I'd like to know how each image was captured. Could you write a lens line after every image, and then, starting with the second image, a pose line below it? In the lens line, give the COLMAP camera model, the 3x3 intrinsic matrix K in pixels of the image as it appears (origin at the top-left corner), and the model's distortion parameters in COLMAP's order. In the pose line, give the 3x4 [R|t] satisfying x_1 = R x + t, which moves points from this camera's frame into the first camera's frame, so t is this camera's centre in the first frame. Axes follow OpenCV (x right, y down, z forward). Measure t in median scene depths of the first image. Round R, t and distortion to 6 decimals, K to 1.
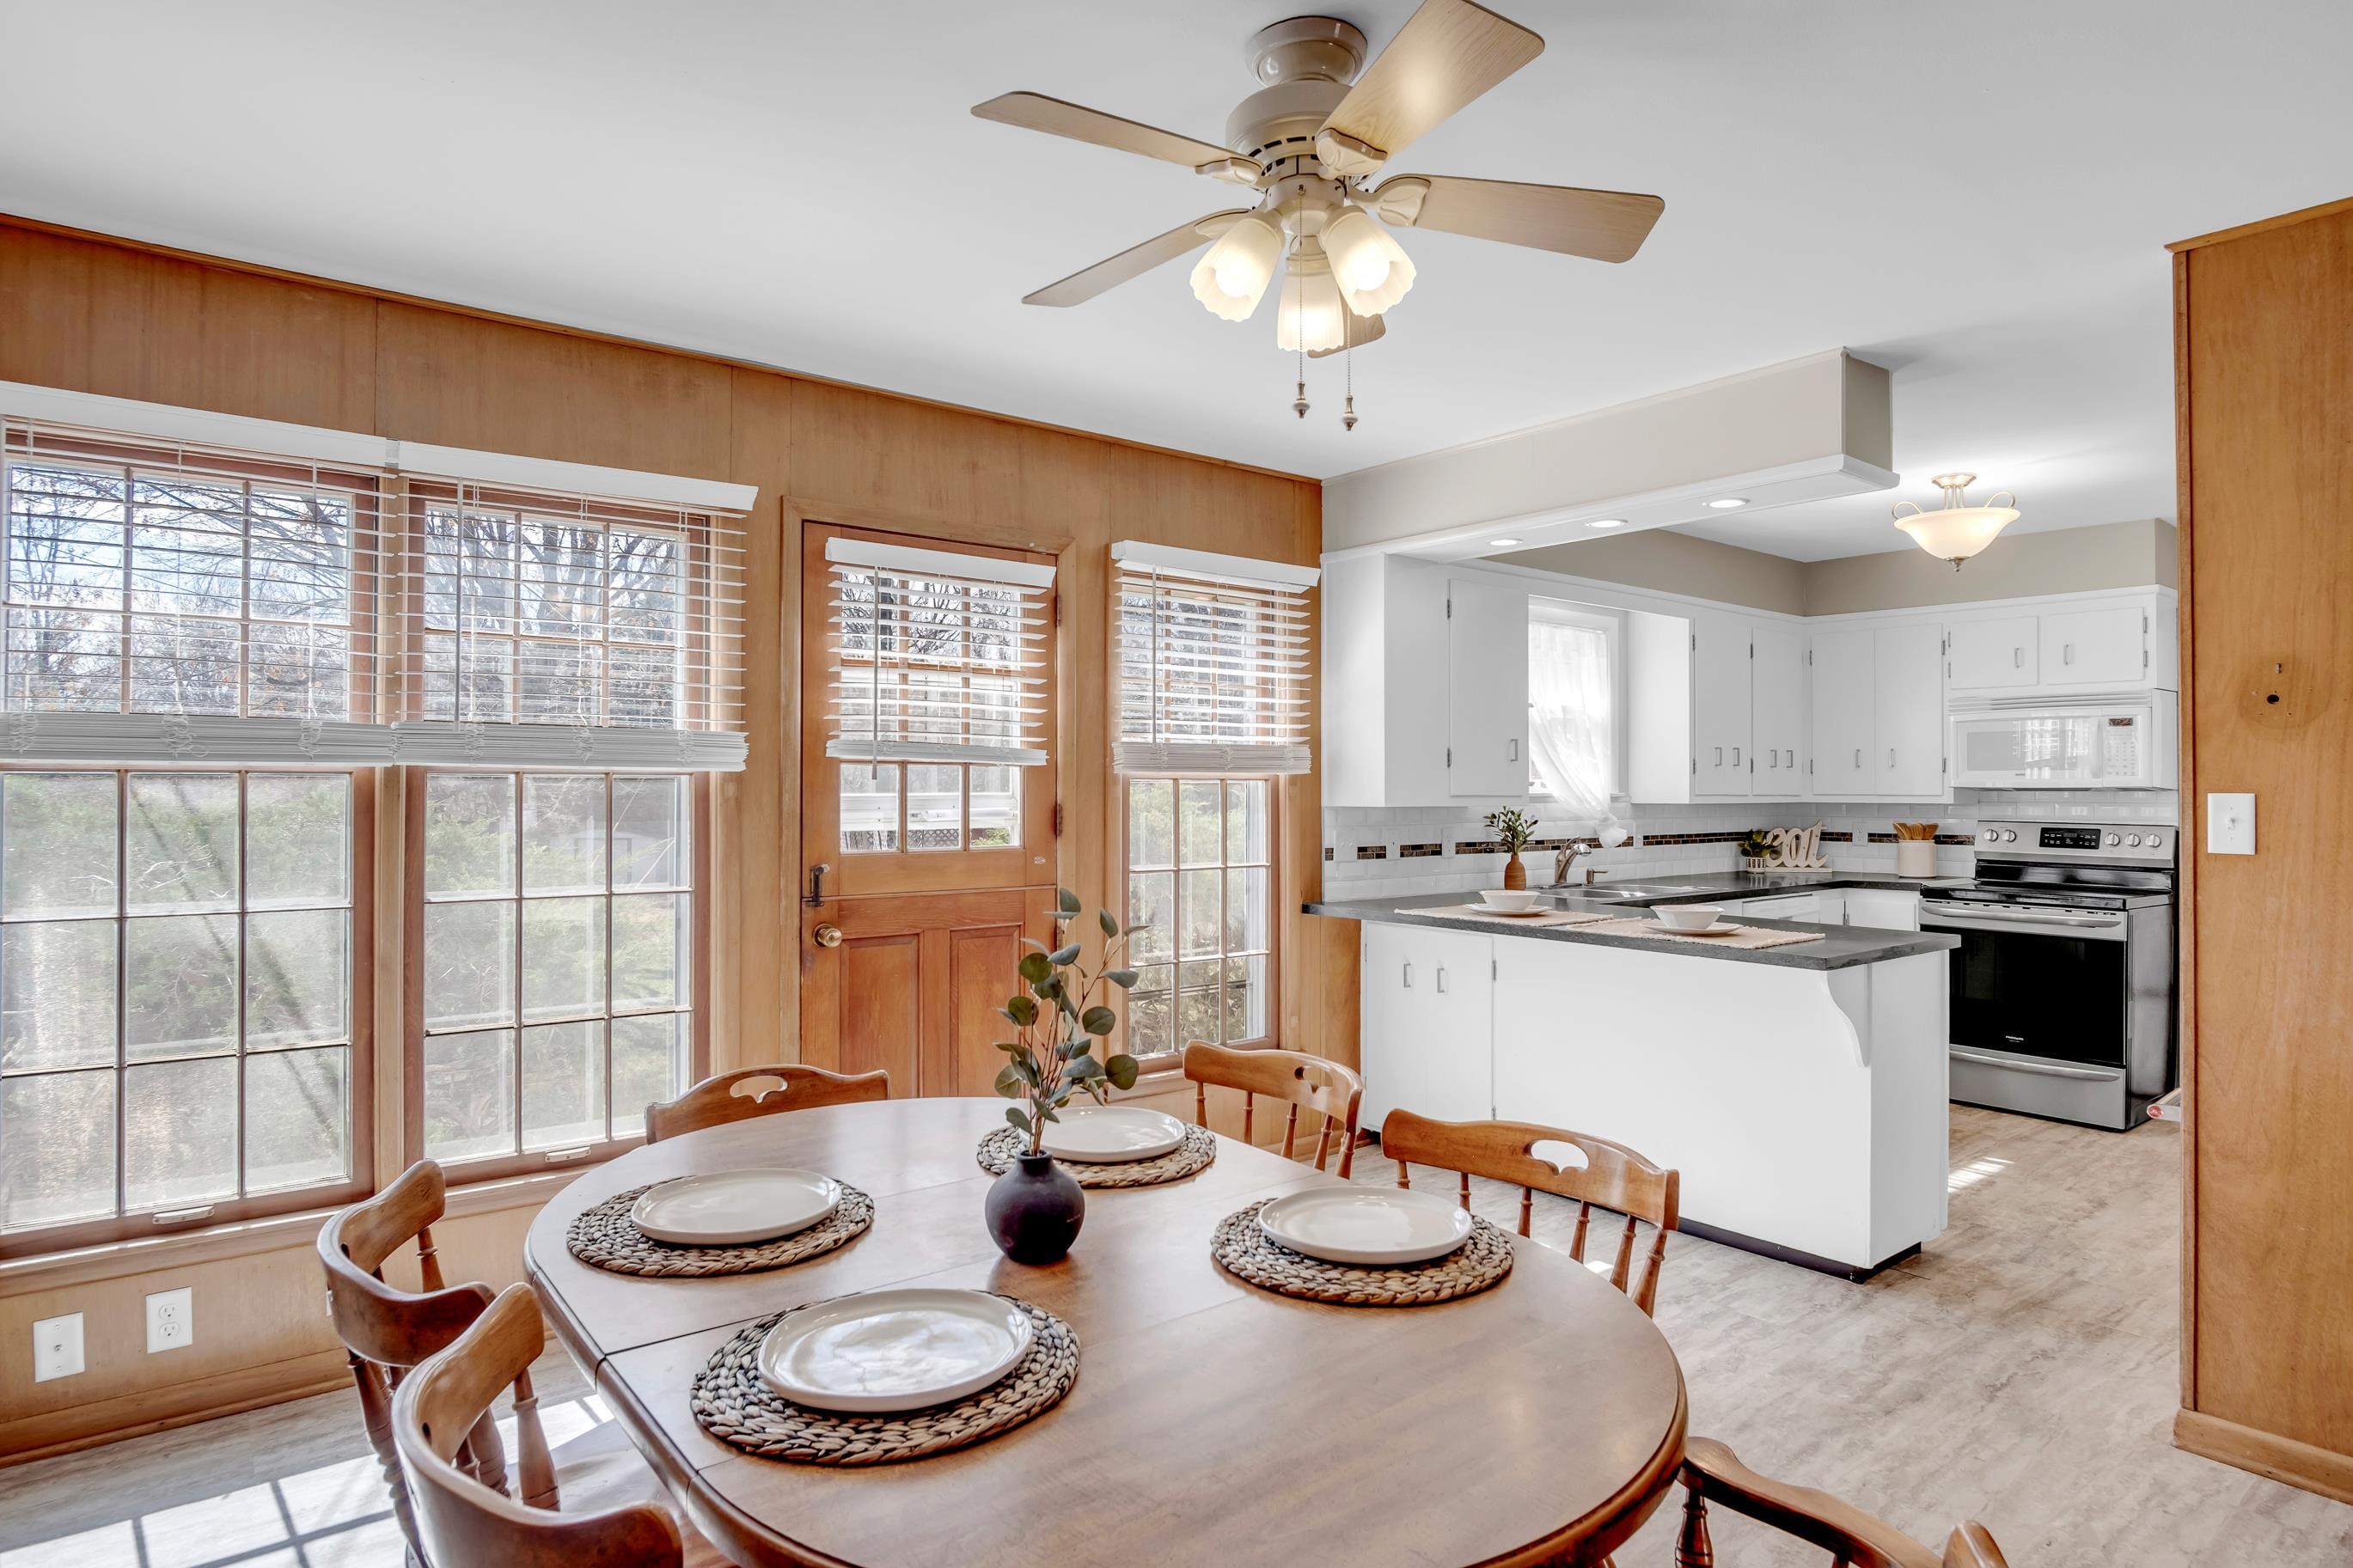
lens RADIAL K [[1279.8, 0, 1186.8], [0, 1279.8, 778.4], [0, 0, 1]] dist [-0.030288, 0.005734]
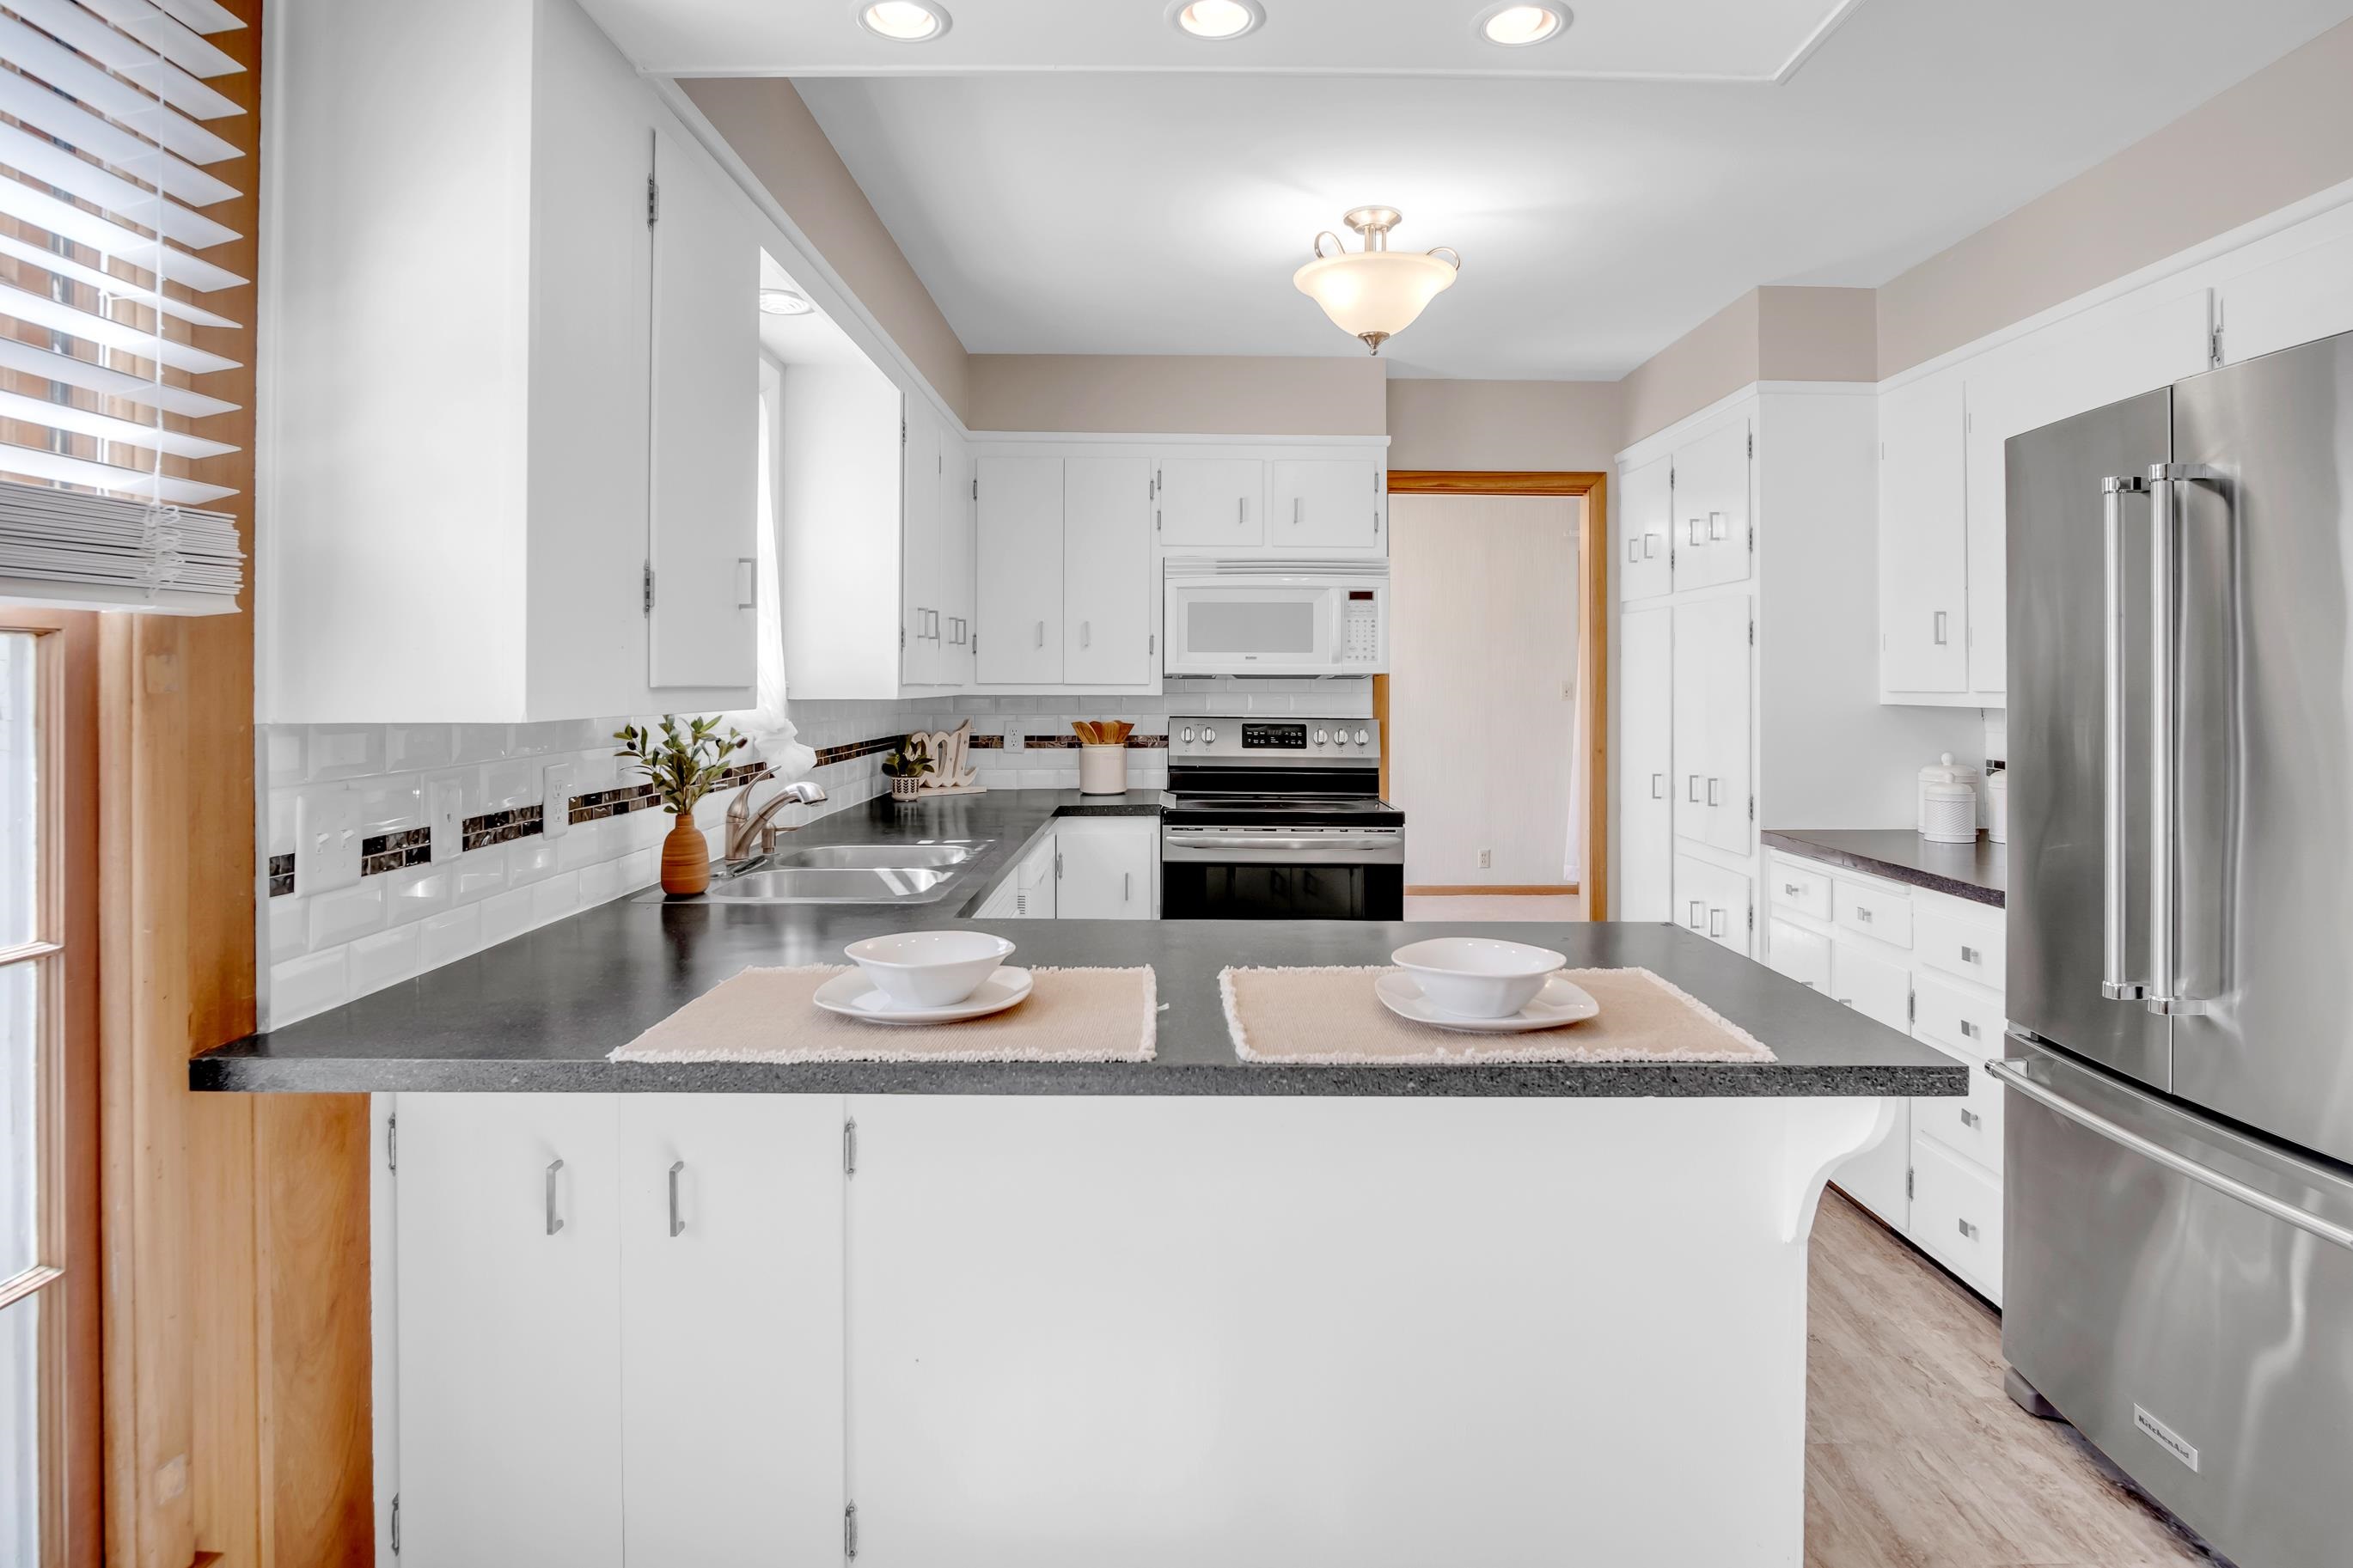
lens RADIAL K [[1279.8, 0, 1157.6], [0, 1279.8, 676.5], [0, 0, 1]] dist [-0.030288, 0.005734]
pose [[0.629986, 0.002282, 0.776604, 0.005381], [-0.006987, 0.999972, 0.002729, 0.007251], [-0.776575, -0.007146, 0.629984, 0.571712]]
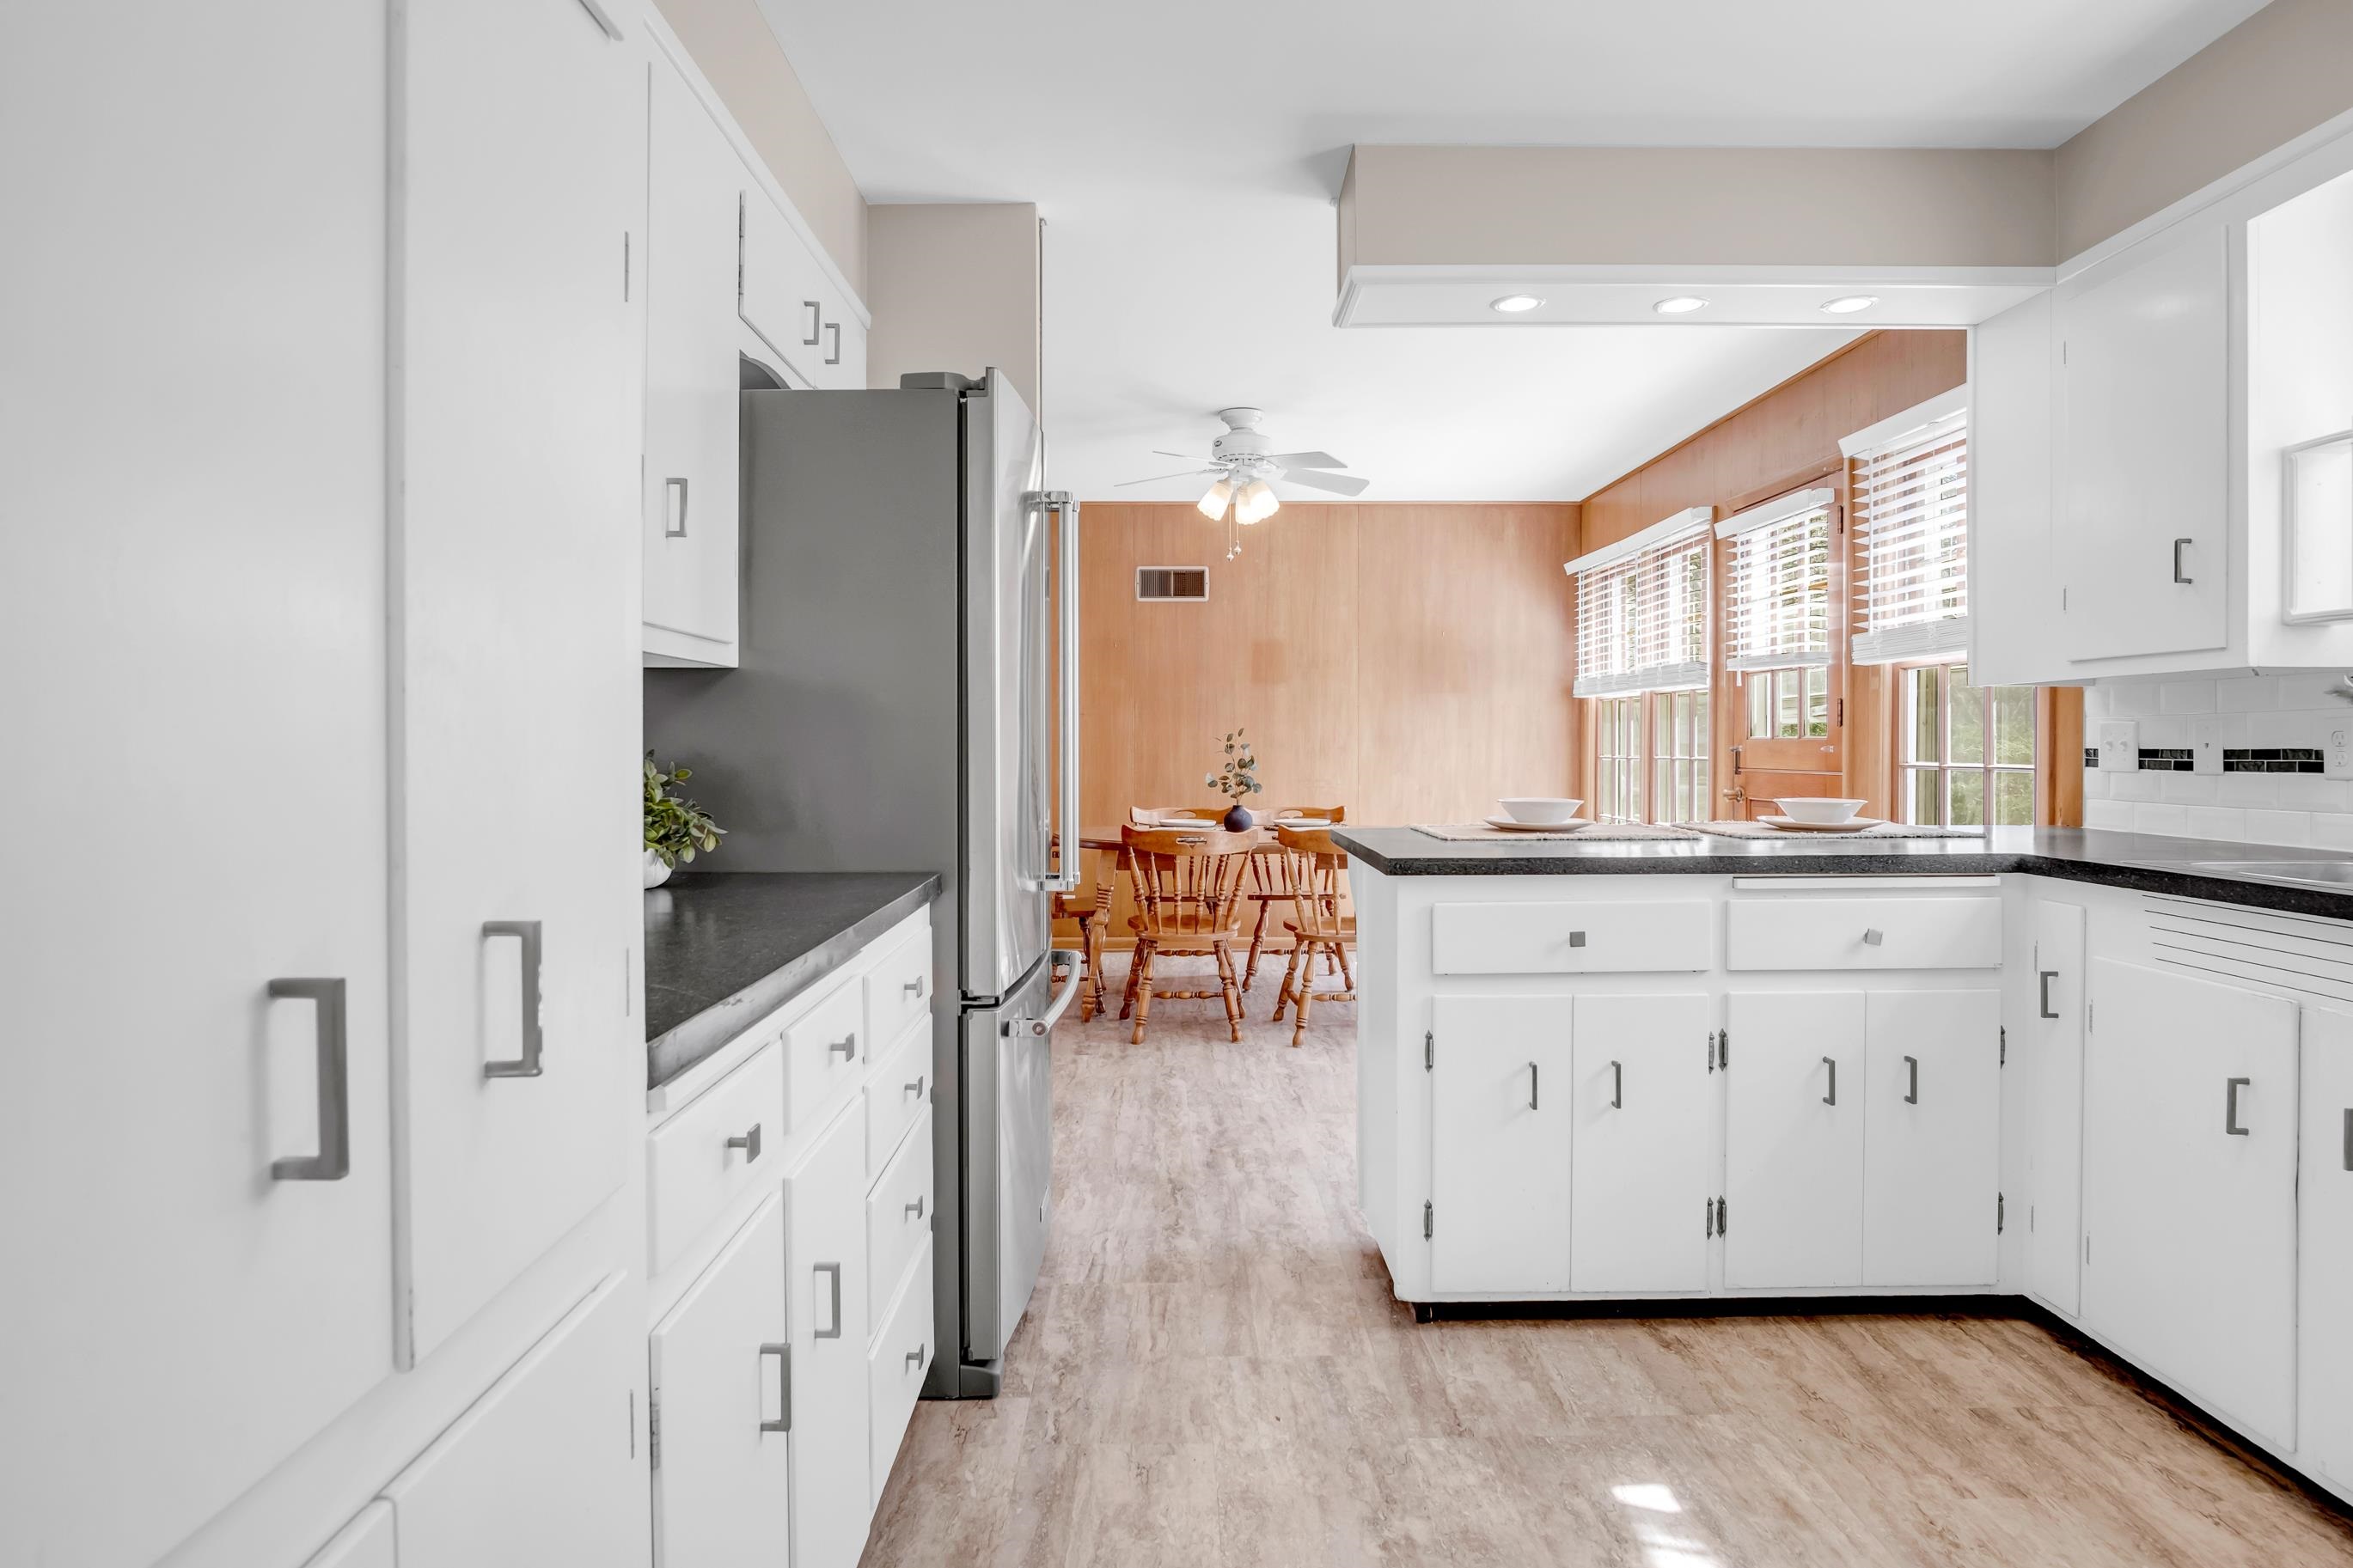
lens RADIAL K [[1279.8, 0, 1149.0], [0, 1279.8, 747.9], [0, 0, 1]] dist [-0.030288, 0.005734]
pose [[-0.626437, -0.001347, -0.779471, 0.842970], [0.005765, 0.999963, -0.006361, 0.049737], [0.779451, -0.008478, -0.626406, 0.922996]]
